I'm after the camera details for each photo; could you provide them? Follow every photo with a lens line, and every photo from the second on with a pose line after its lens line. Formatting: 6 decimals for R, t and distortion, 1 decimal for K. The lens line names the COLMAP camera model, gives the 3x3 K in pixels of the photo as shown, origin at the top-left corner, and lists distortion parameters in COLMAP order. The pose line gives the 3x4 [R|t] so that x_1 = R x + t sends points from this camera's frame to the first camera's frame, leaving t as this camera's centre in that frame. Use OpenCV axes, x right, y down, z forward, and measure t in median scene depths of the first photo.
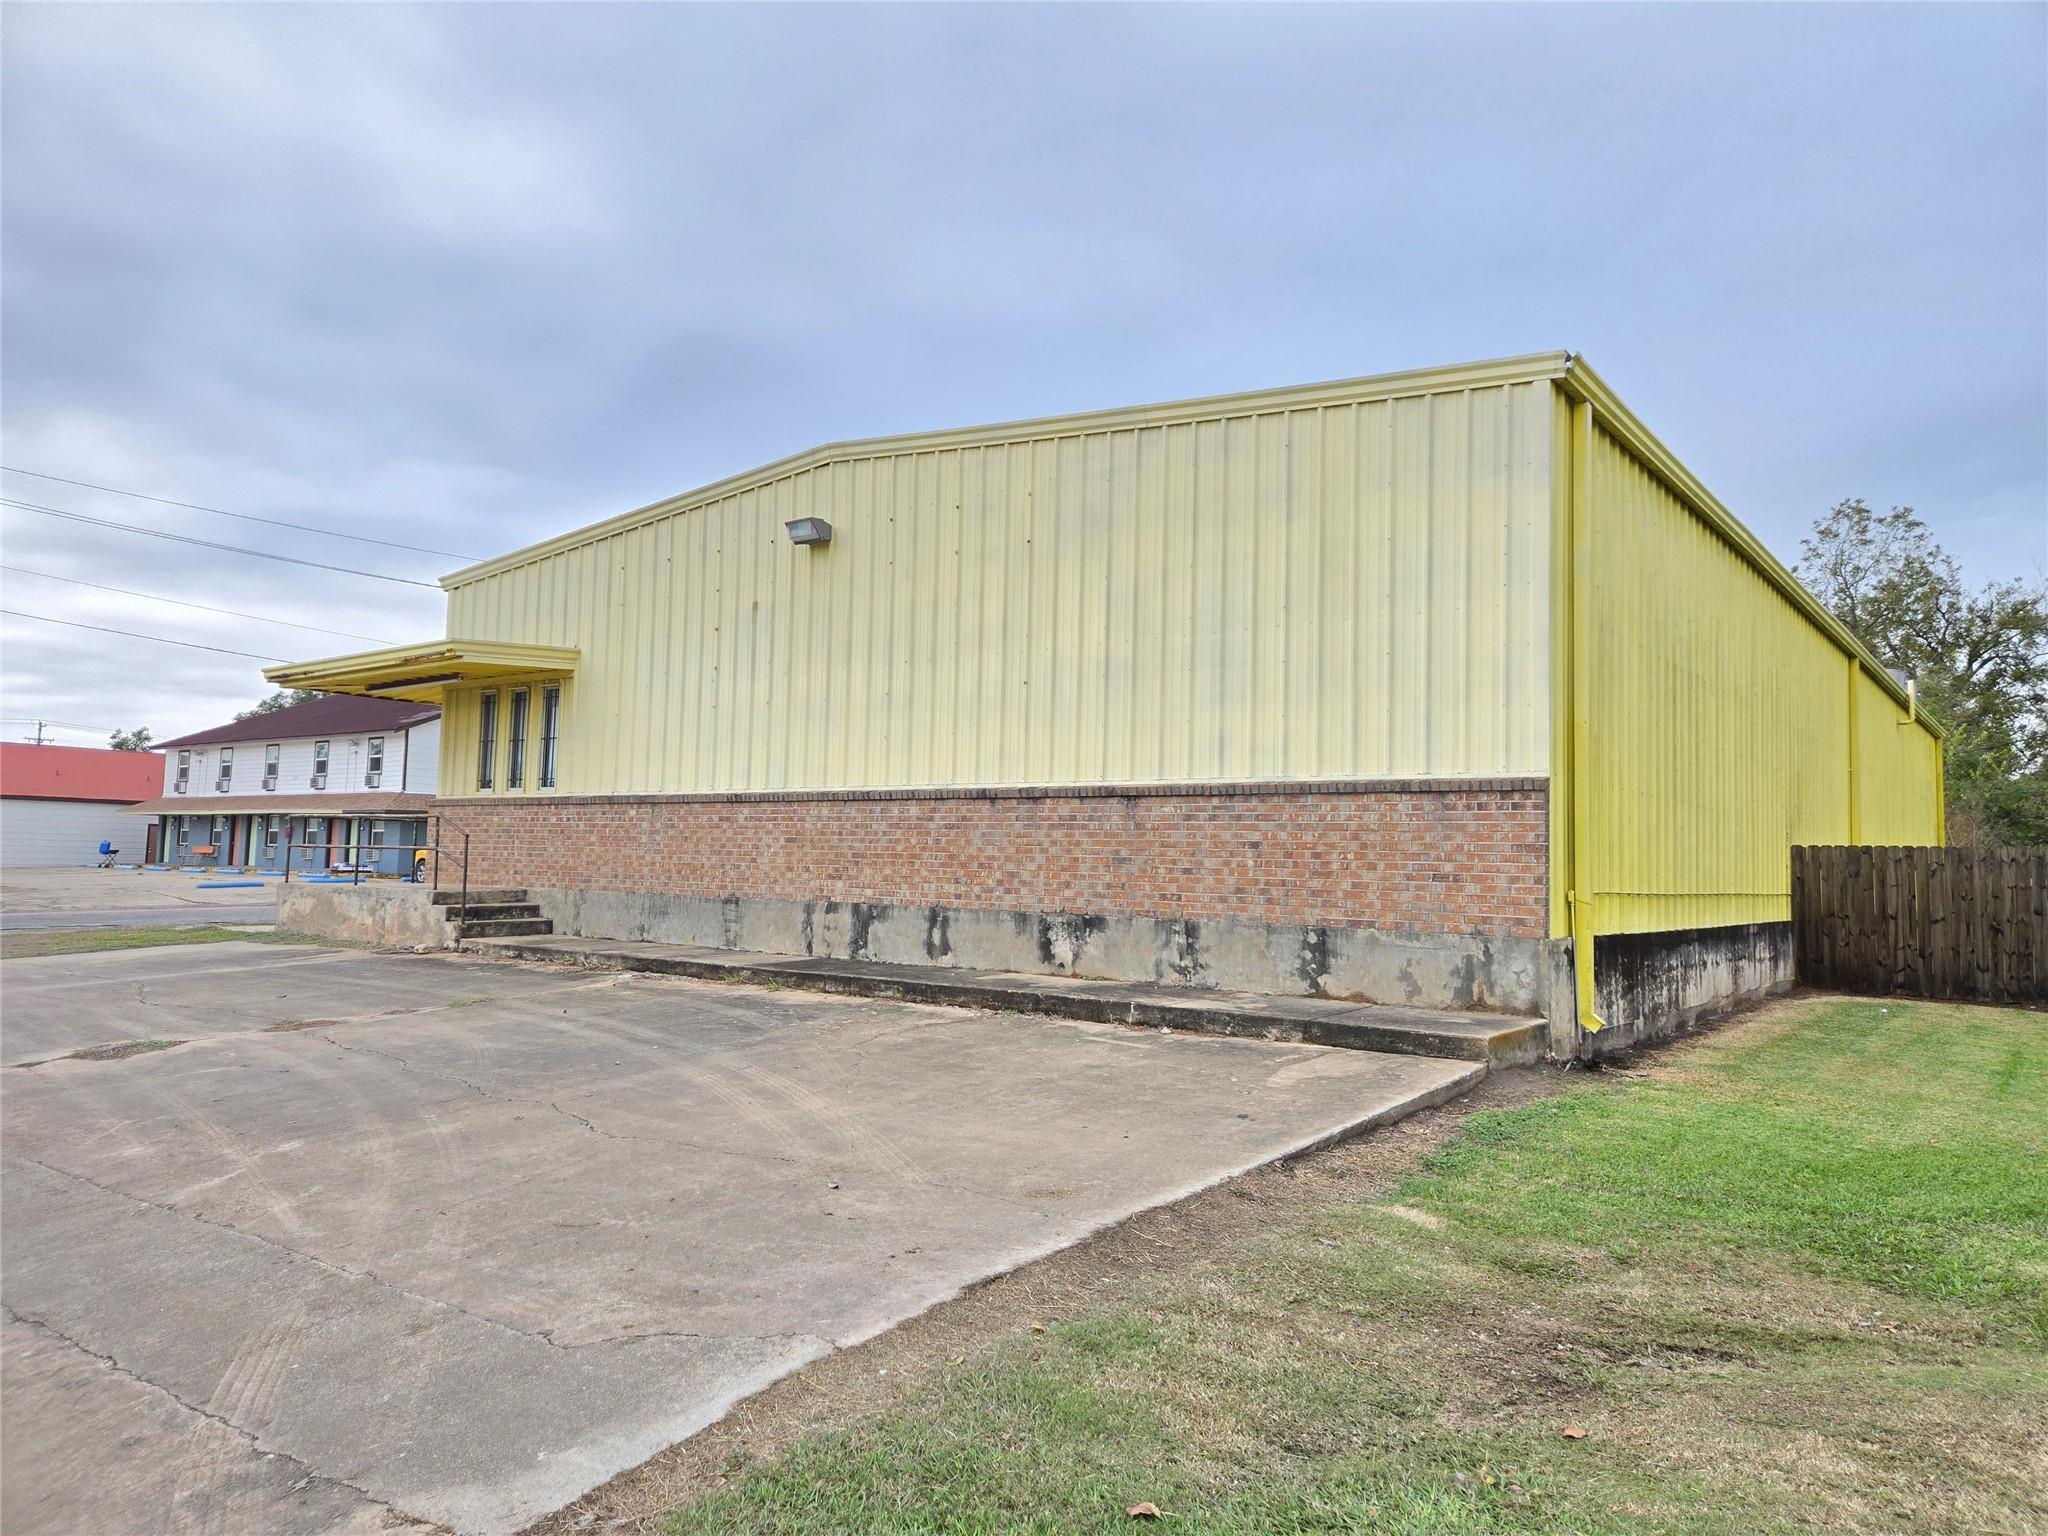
lens RADIAL K [[1369.9, 0, 1049.3], [0, 1369.9, 769.4], [0, 0, 1]] dist [0.081195, -0.068046]
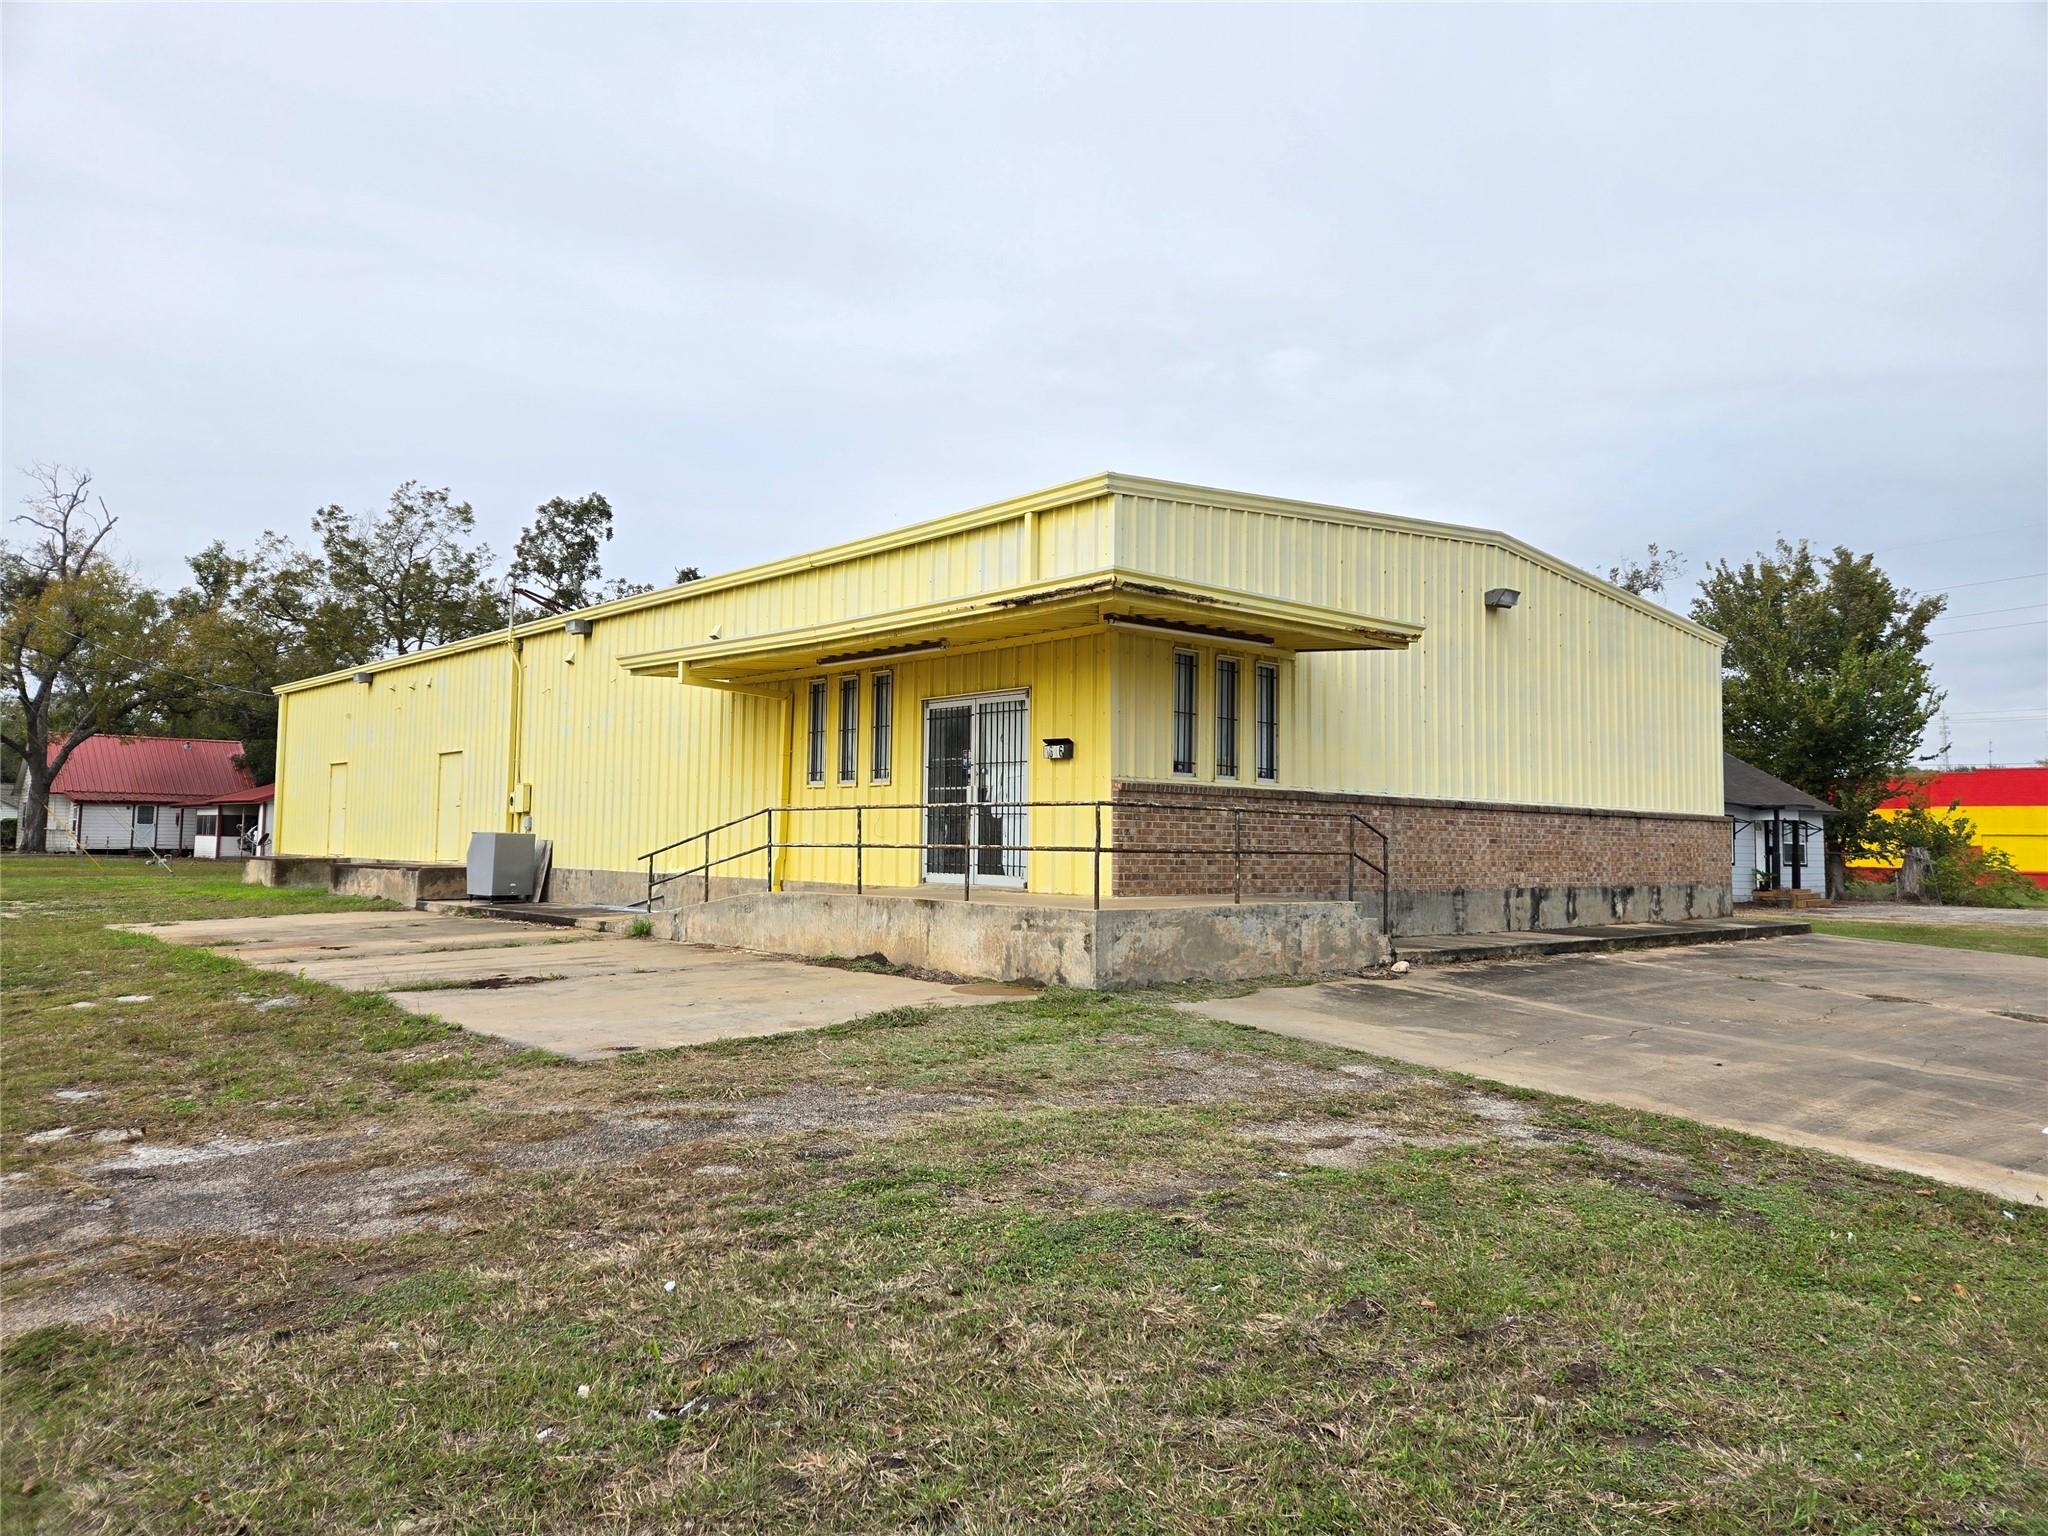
lens RADIAL K [[1371.8, 0, 1032.2], [0, 1371.8, 733.6], [0, 0, 1]] dist [0.050776, -0.005669]
pose [[0.180382, 0.054558, 0.982082, -1.603102], [-0.079739, 0.995985, -0.040684, 0.040771], [-0.980359, -0.070971, 0.184008, 1.262459]]
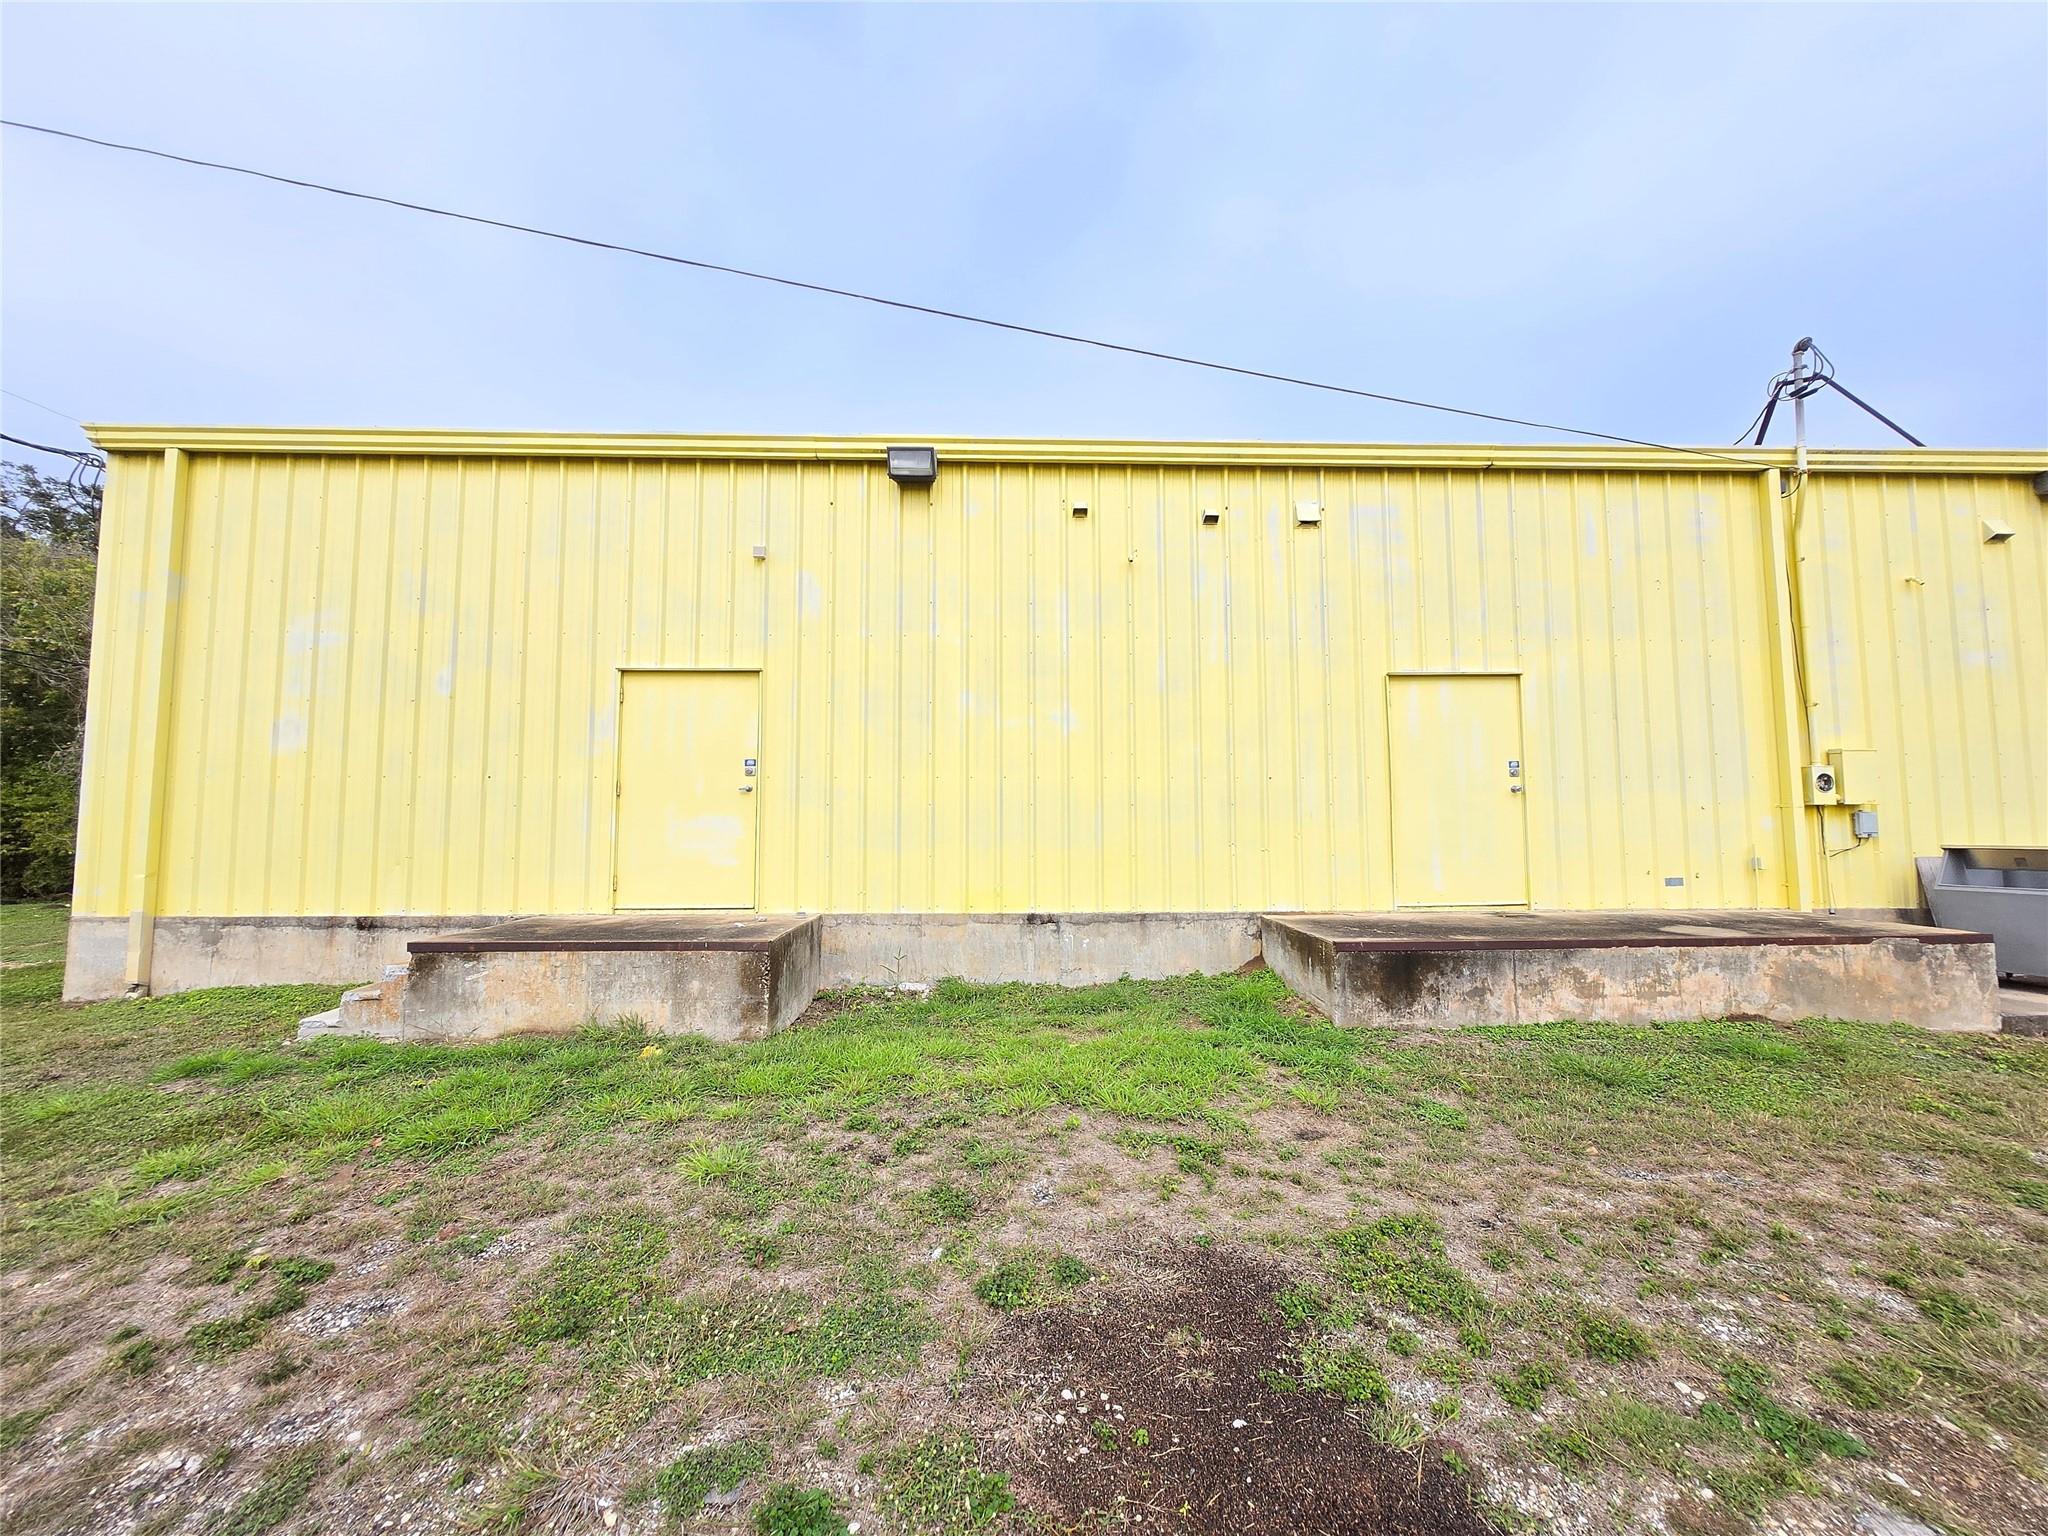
lens RADIAL K [[801.0, 0, 1030.0], [0, 801.0, 766.9], [0, 0, 1]] dist [0.000795, -0.000320]
pose [[-0.630506, 0.035245, 0.775383, -0.051799], [-0.068193, 0.992590, -0.100569, 0.186458], [-0.773183, -0.116285, -0.623431, 2.971713]]
